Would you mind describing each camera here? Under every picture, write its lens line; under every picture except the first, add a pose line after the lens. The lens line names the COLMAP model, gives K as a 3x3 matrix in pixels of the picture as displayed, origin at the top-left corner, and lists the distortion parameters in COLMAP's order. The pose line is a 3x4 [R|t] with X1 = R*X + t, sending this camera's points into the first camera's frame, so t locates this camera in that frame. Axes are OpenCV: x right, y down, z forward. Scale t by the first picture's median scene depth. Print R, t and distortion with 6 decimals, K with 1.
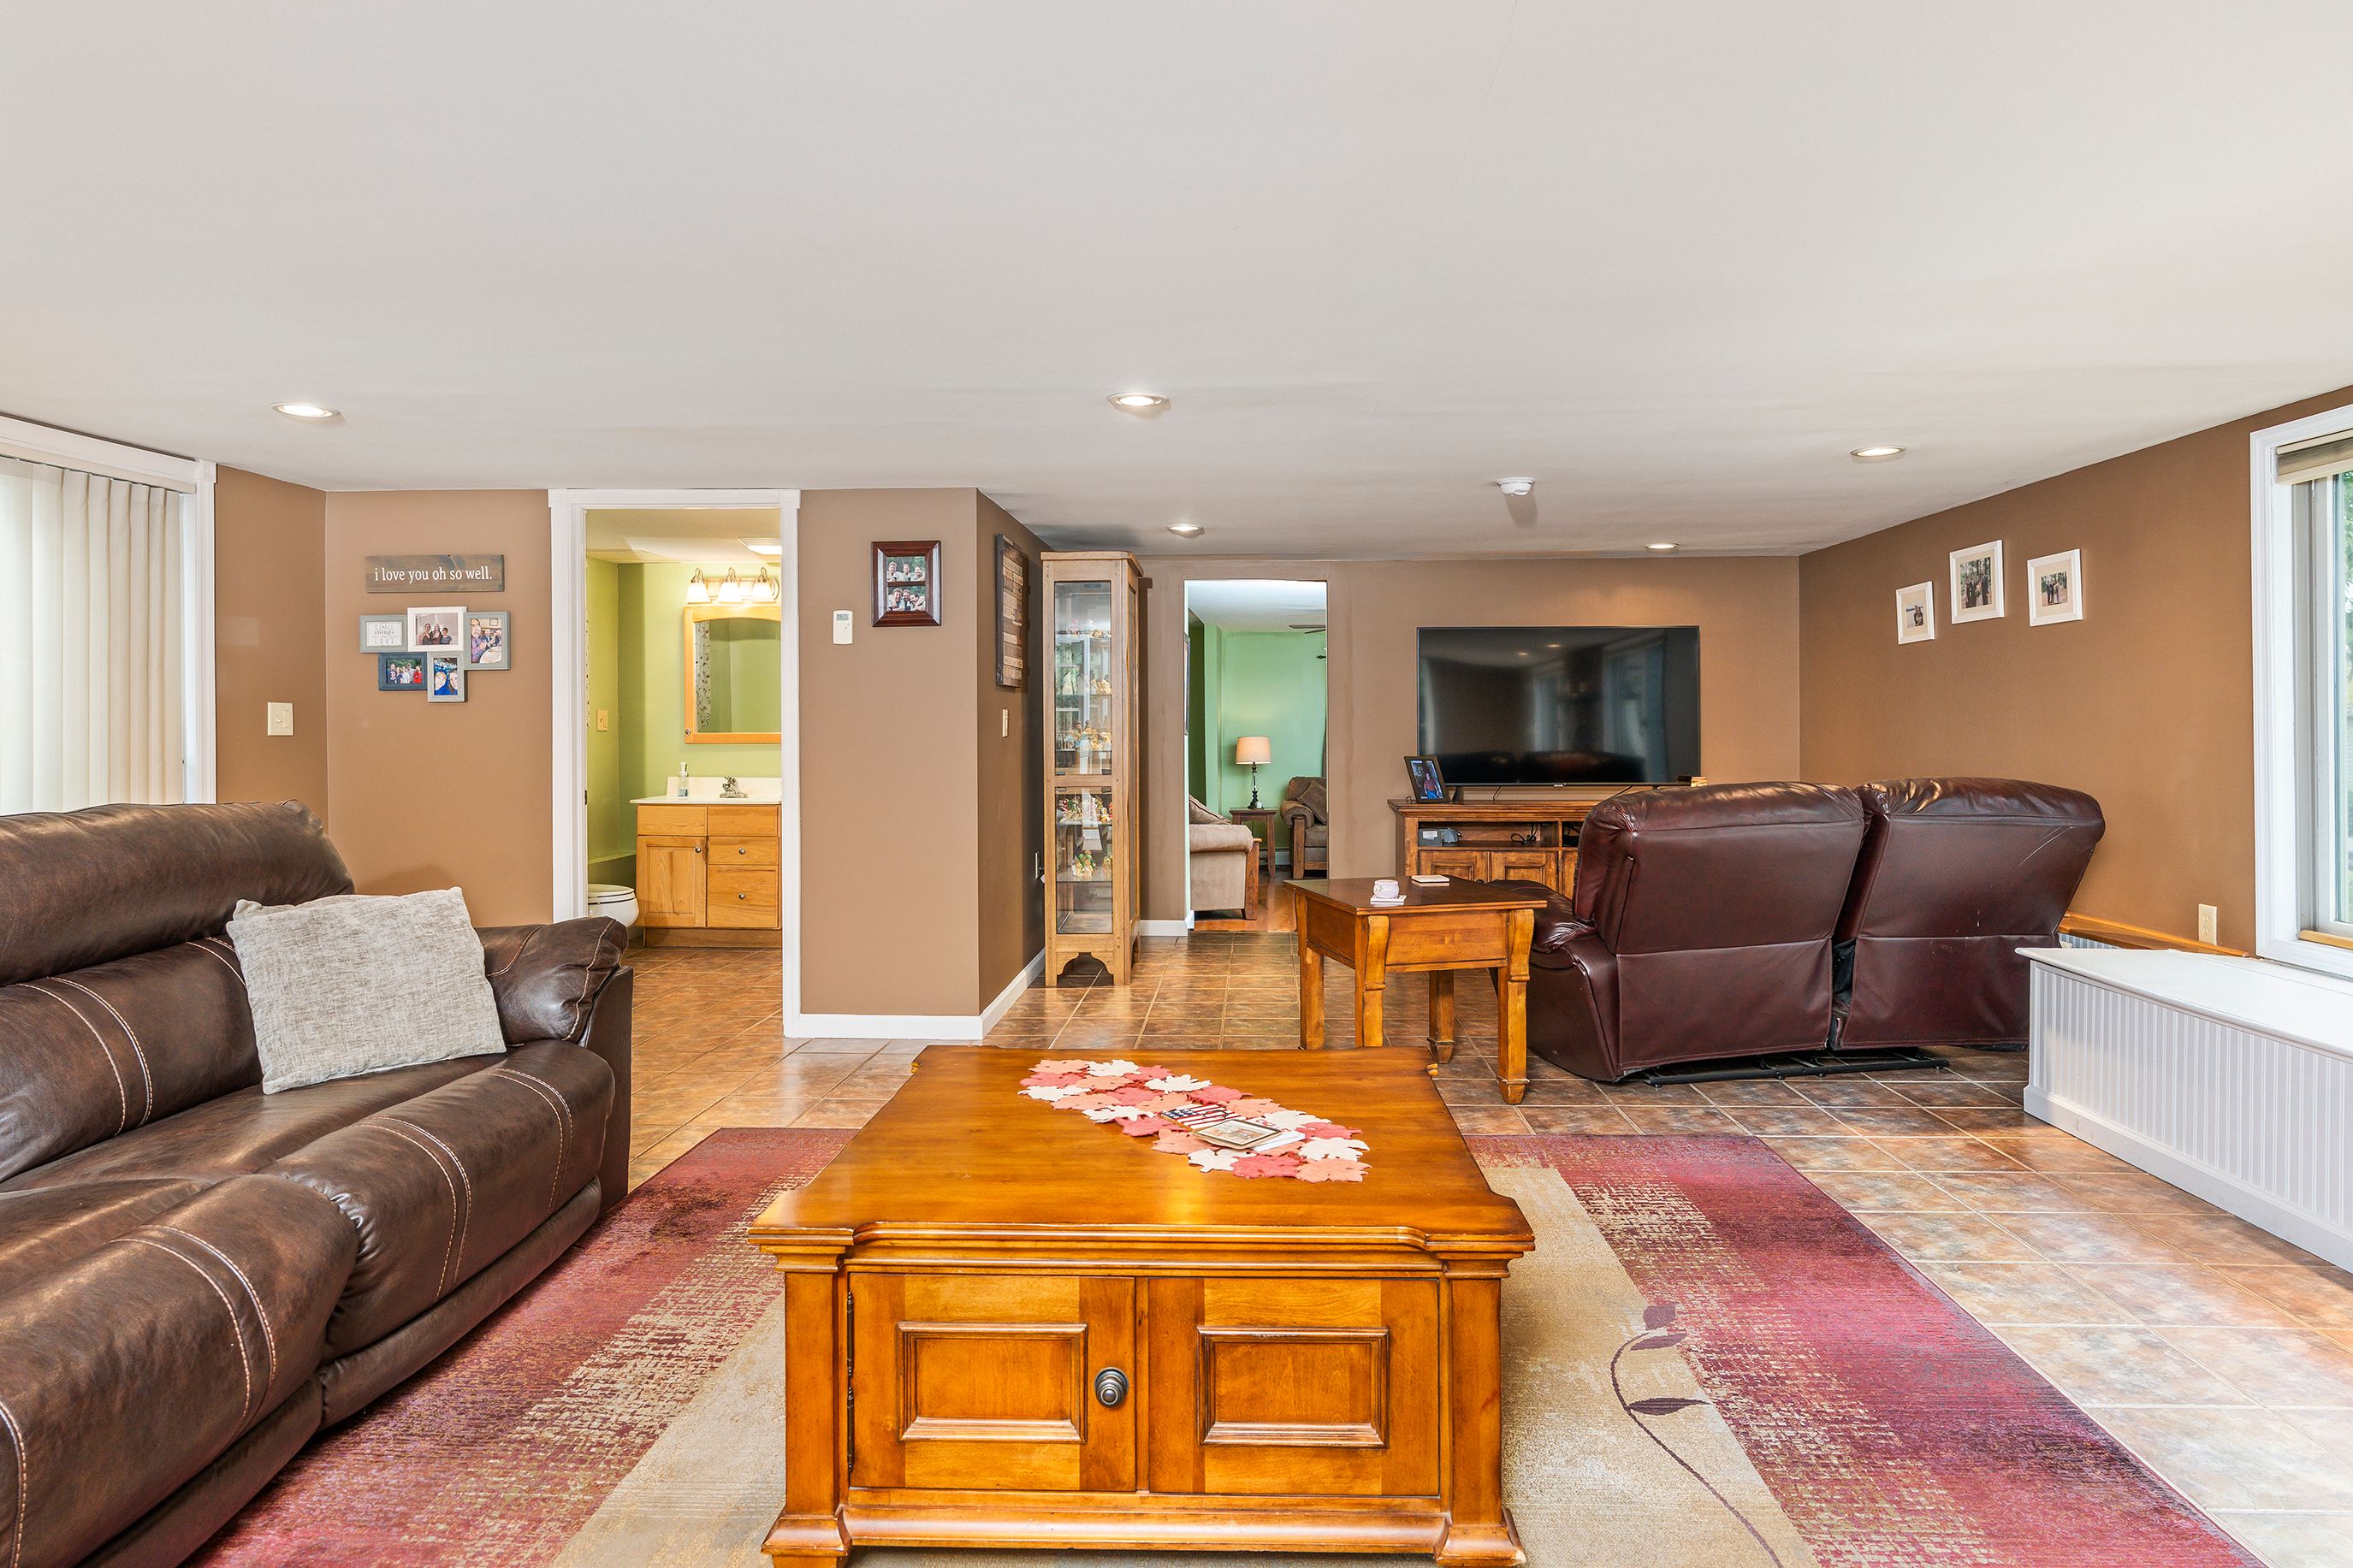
lens RADIAL K [[1398.1, 0, 1216.6], [0, 1398.1, 722.6], [0, 0, 1]] dist [0.001834, -0.000245]
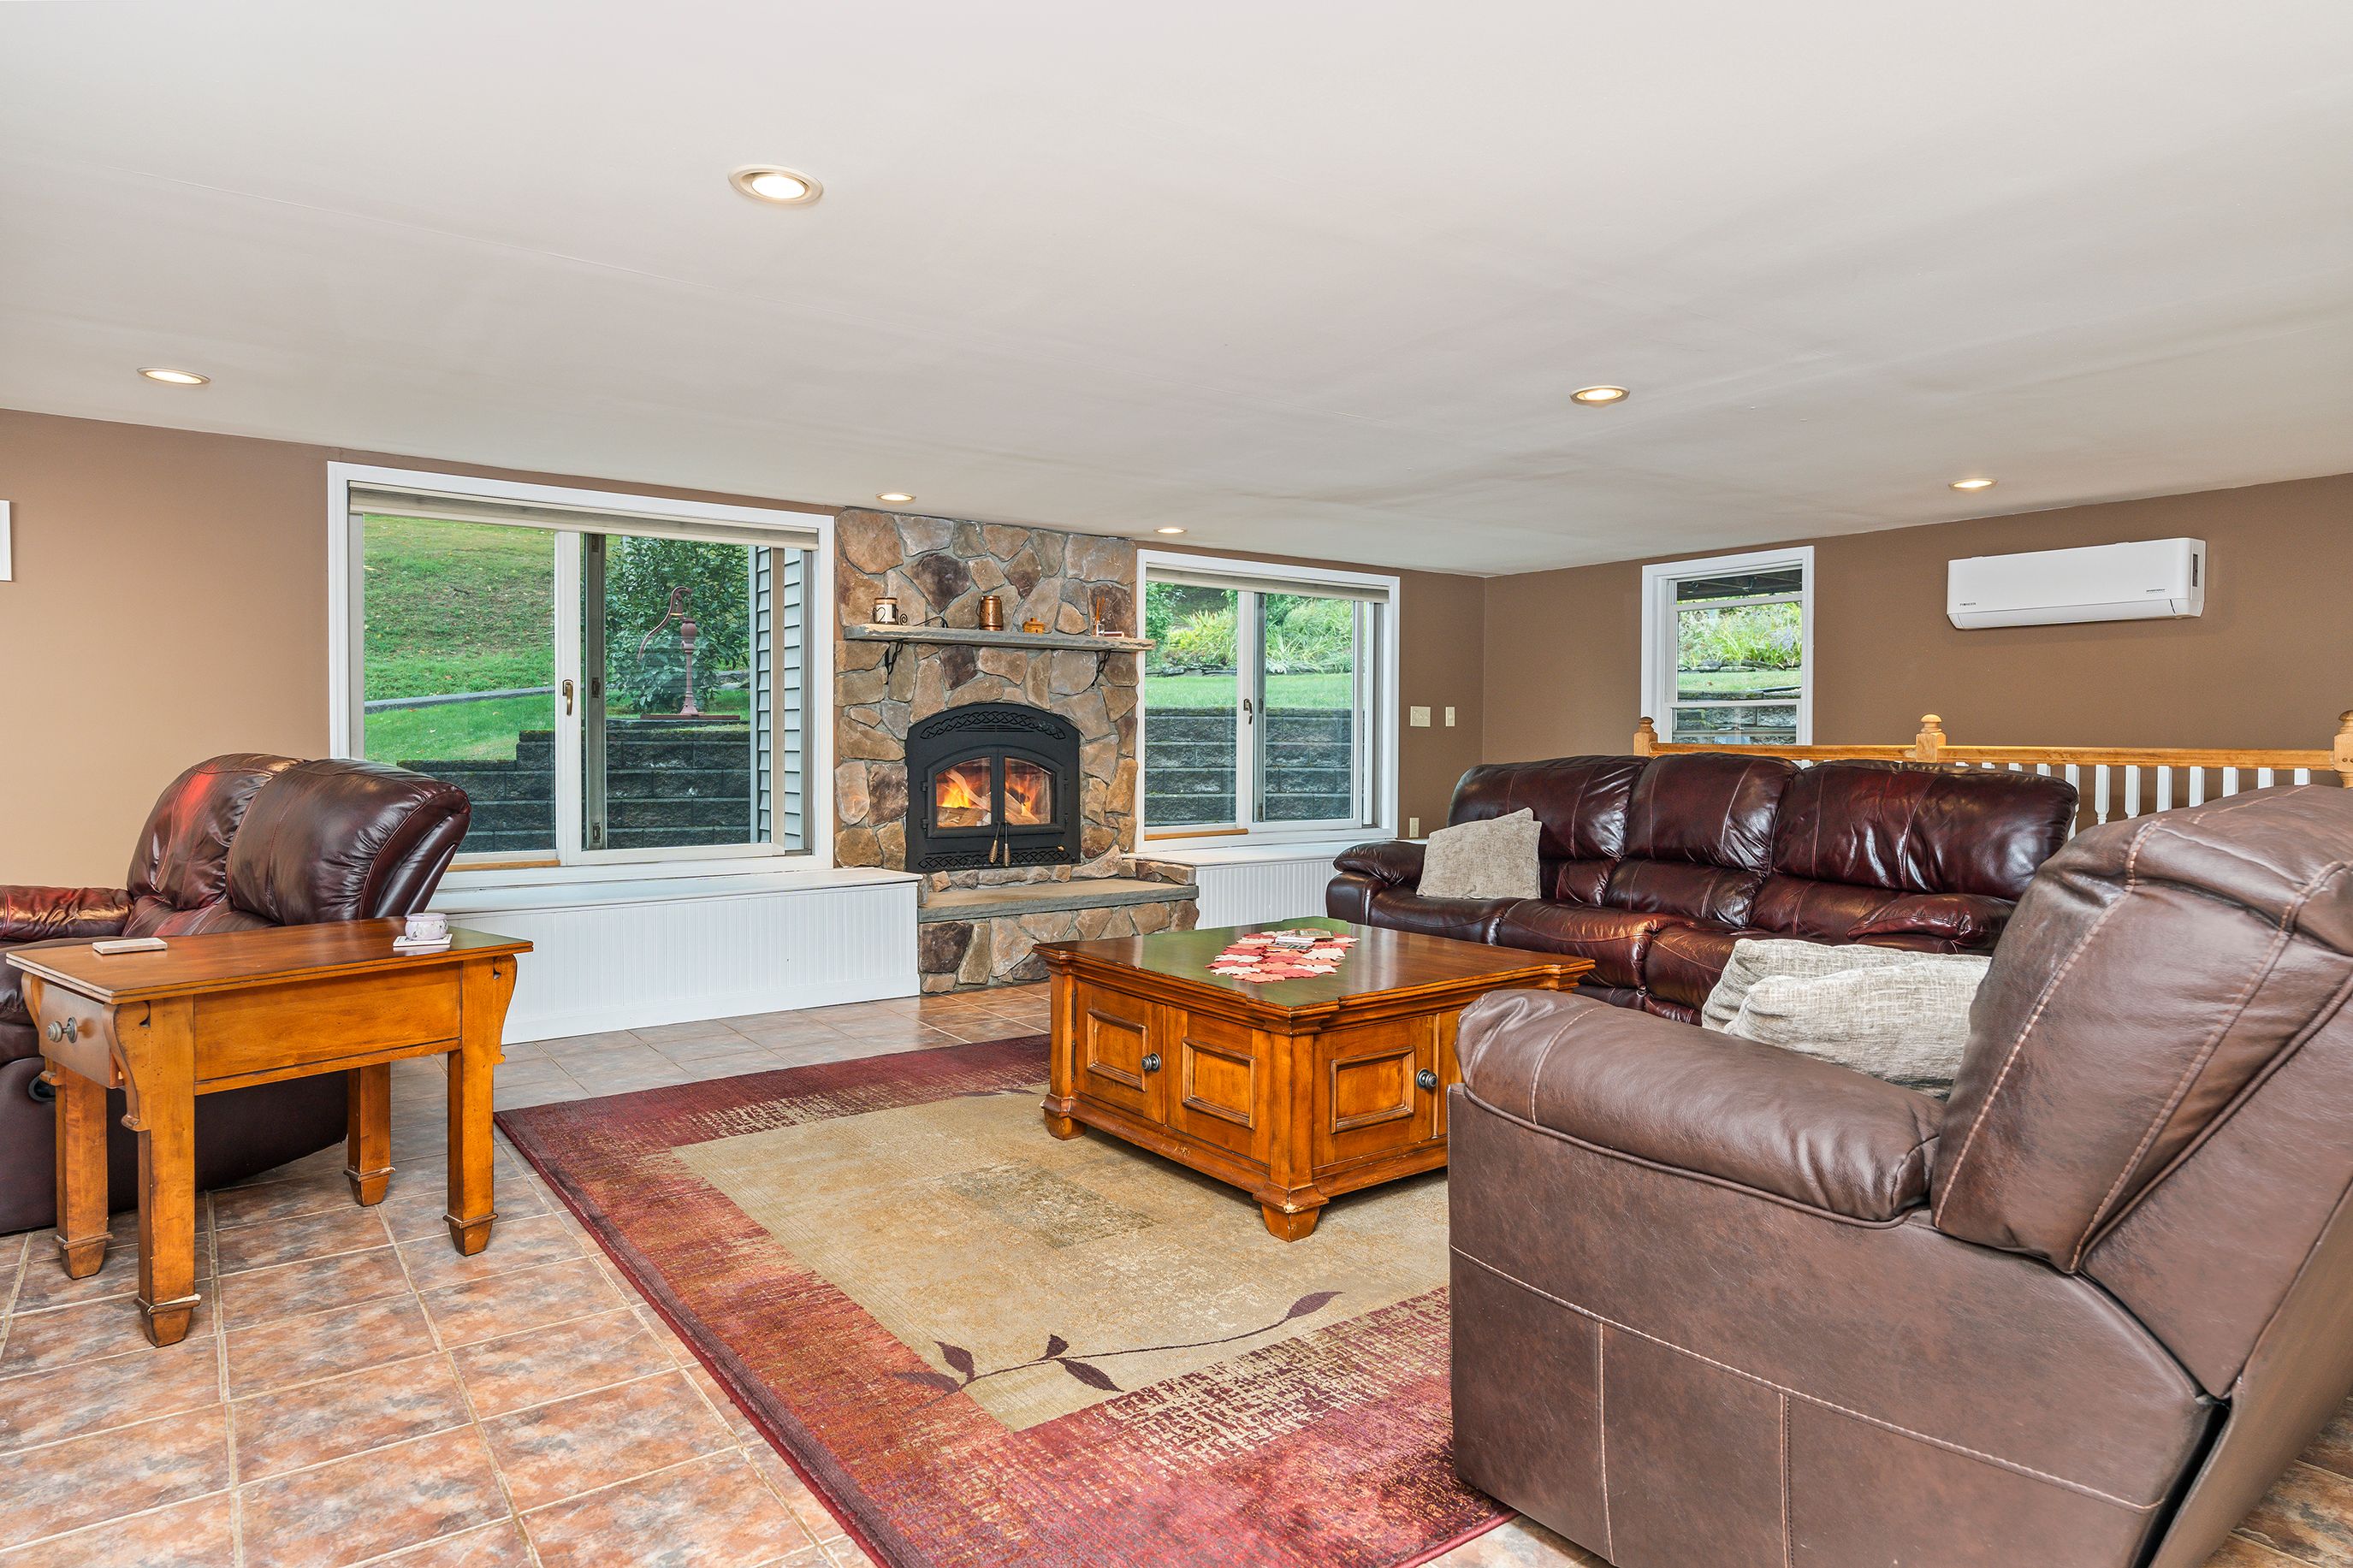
lens RADIAL K [[1350.7, 0, 1176.5], [0, 1350.7, 784.0], [0, 0, 1]] dist [0.001583, 0.000628]
pose [[-0.627880, -0.028964, 0.777771, -0.509399], [-0.006294, 0.999464, 0.032138, 0.022868], [-0.778285, 0.015283, -0.627725, 0.946212]]
